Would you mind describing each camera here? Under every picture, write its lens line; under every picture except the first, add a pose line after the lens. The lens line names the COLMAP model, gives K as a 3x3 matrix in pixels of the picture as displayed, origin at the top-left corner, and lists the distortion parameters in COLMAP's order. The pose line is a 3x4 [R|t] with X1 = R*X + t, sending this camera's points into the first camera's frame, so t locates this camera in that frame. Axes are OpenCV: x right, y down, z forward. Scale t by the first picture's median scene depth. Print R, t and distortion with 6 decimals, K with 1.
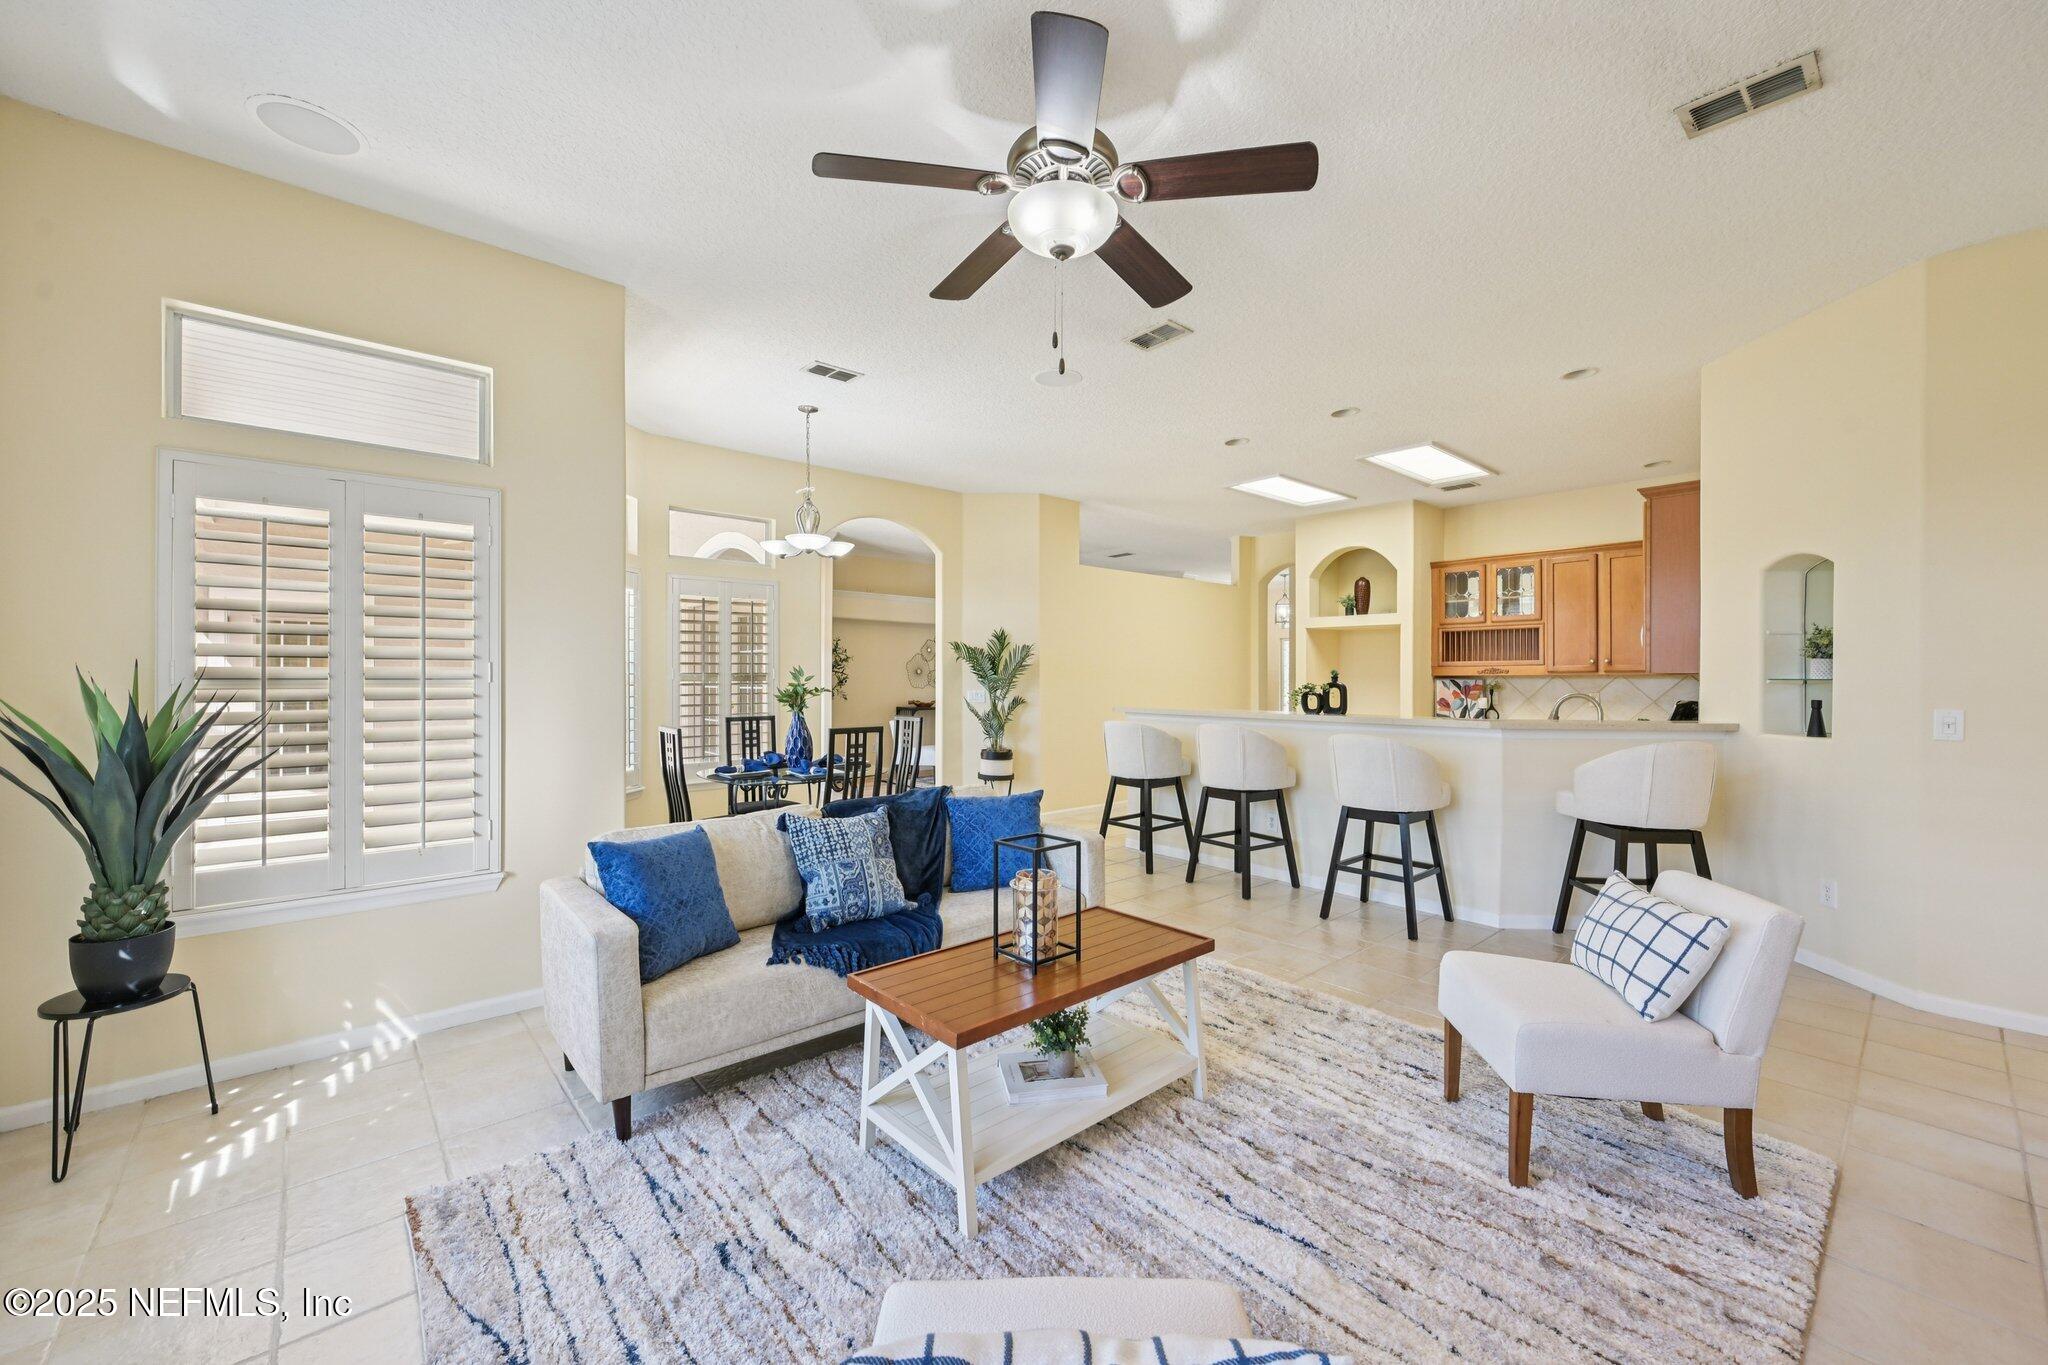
lens RADIAL K [[801.4, 0, 1025.3], [0, 801.4, 677.8], [0, 0, 1]] dist [0.002349, -0.000112]
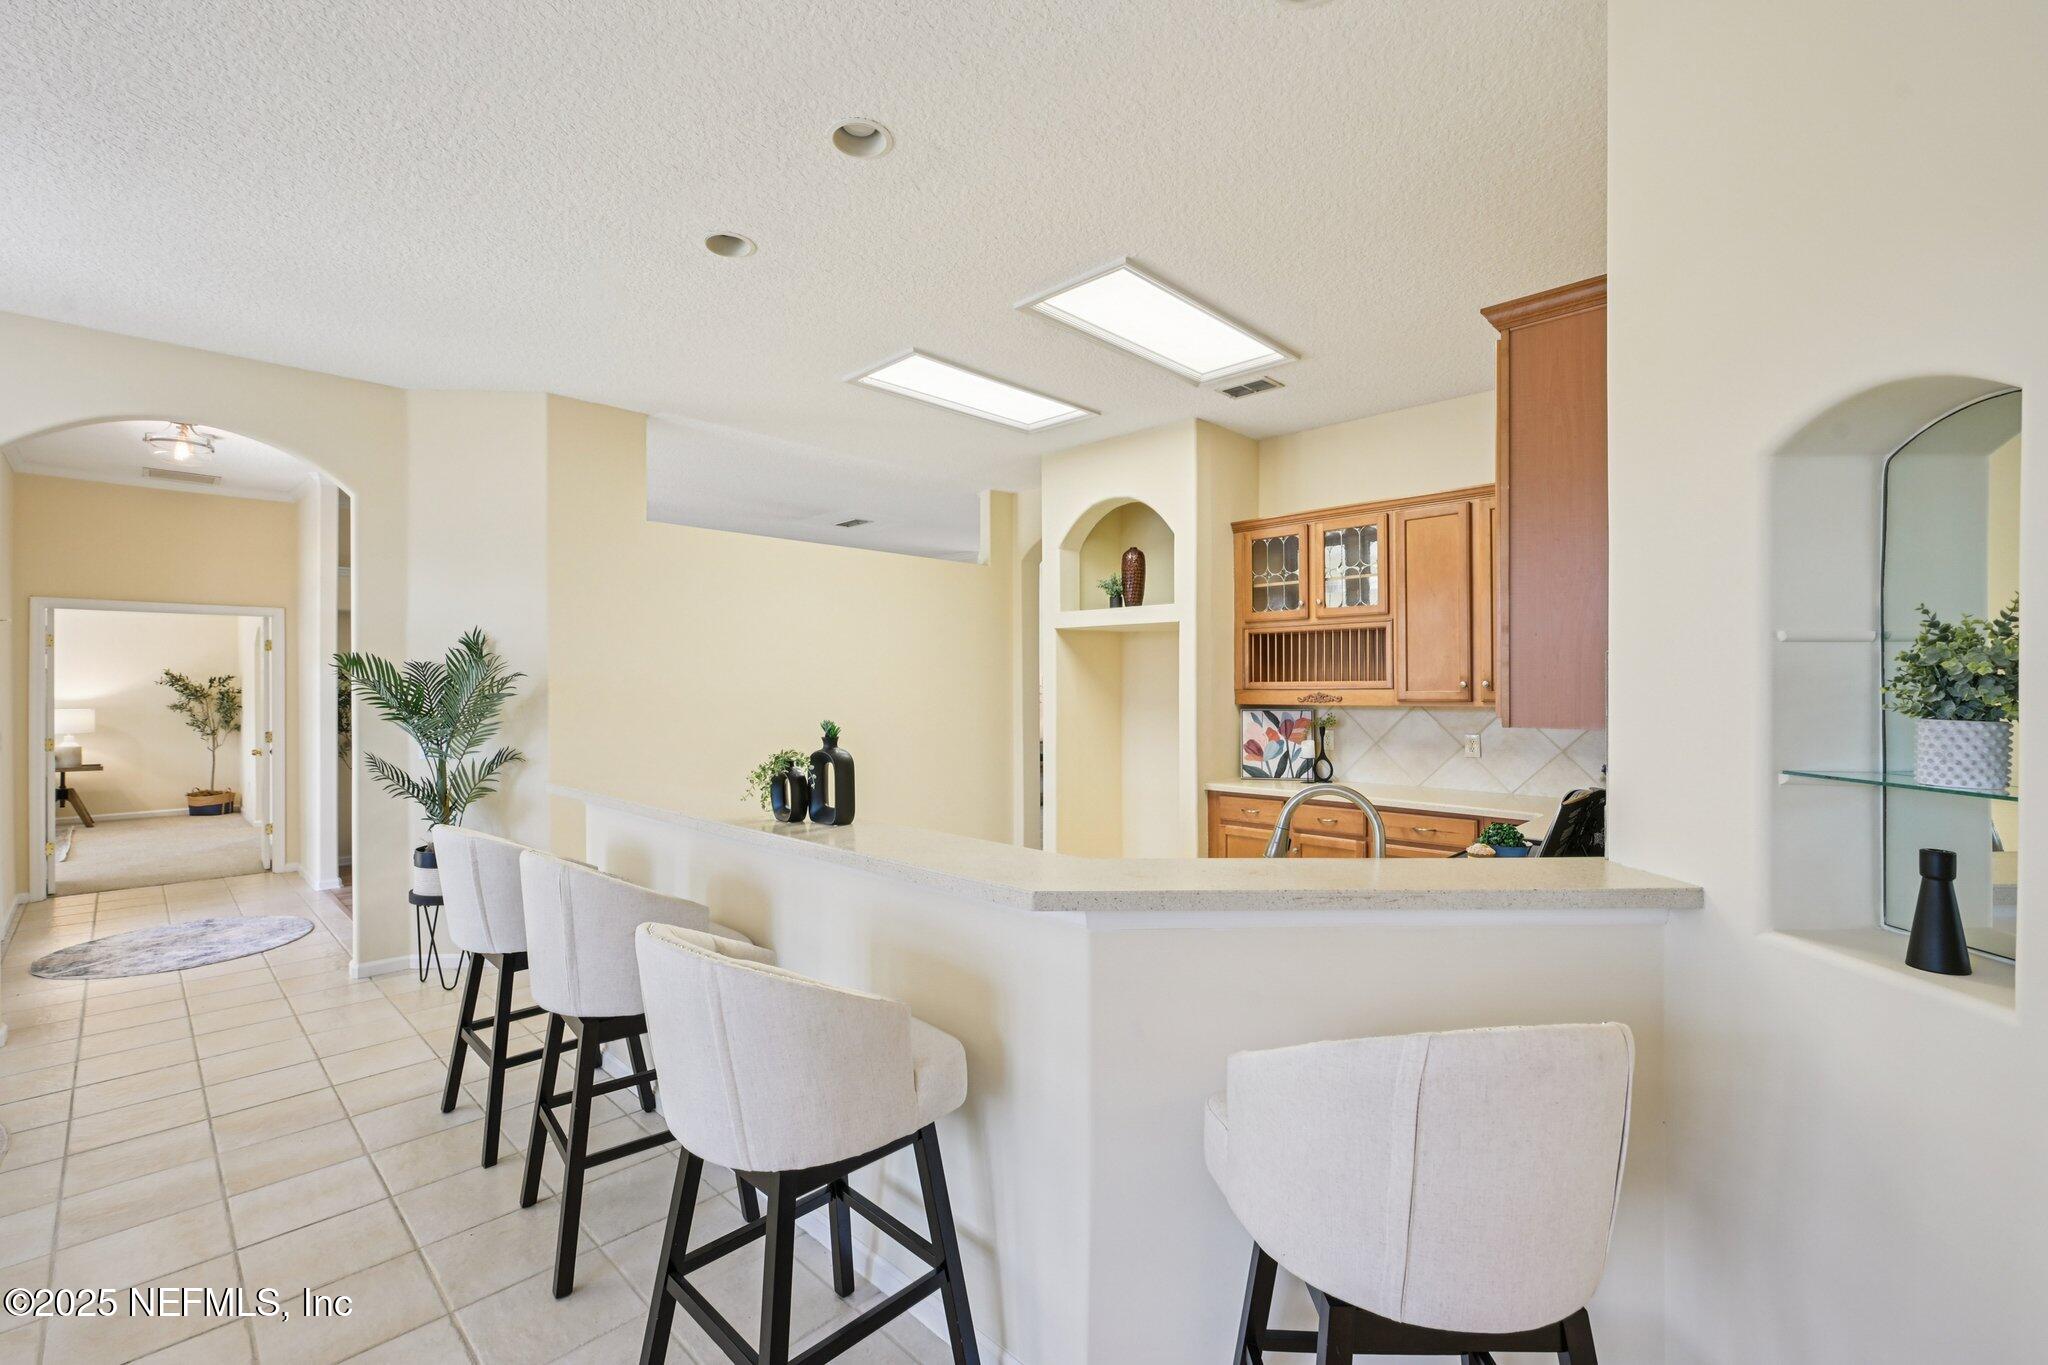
lens RADIAL K [[882.5, 0, 1021.6], [0, 882.5, 685.3], [0, 0, 1]] dist [-0.002247, 0.000304]
pose [[0.997158, -0.005715, 0.075128, 0.306459], [0.005689, 0.999984, 0.000565, -0.019795], [-0.075130, -0.000136, 0.997174, 0.347073]]
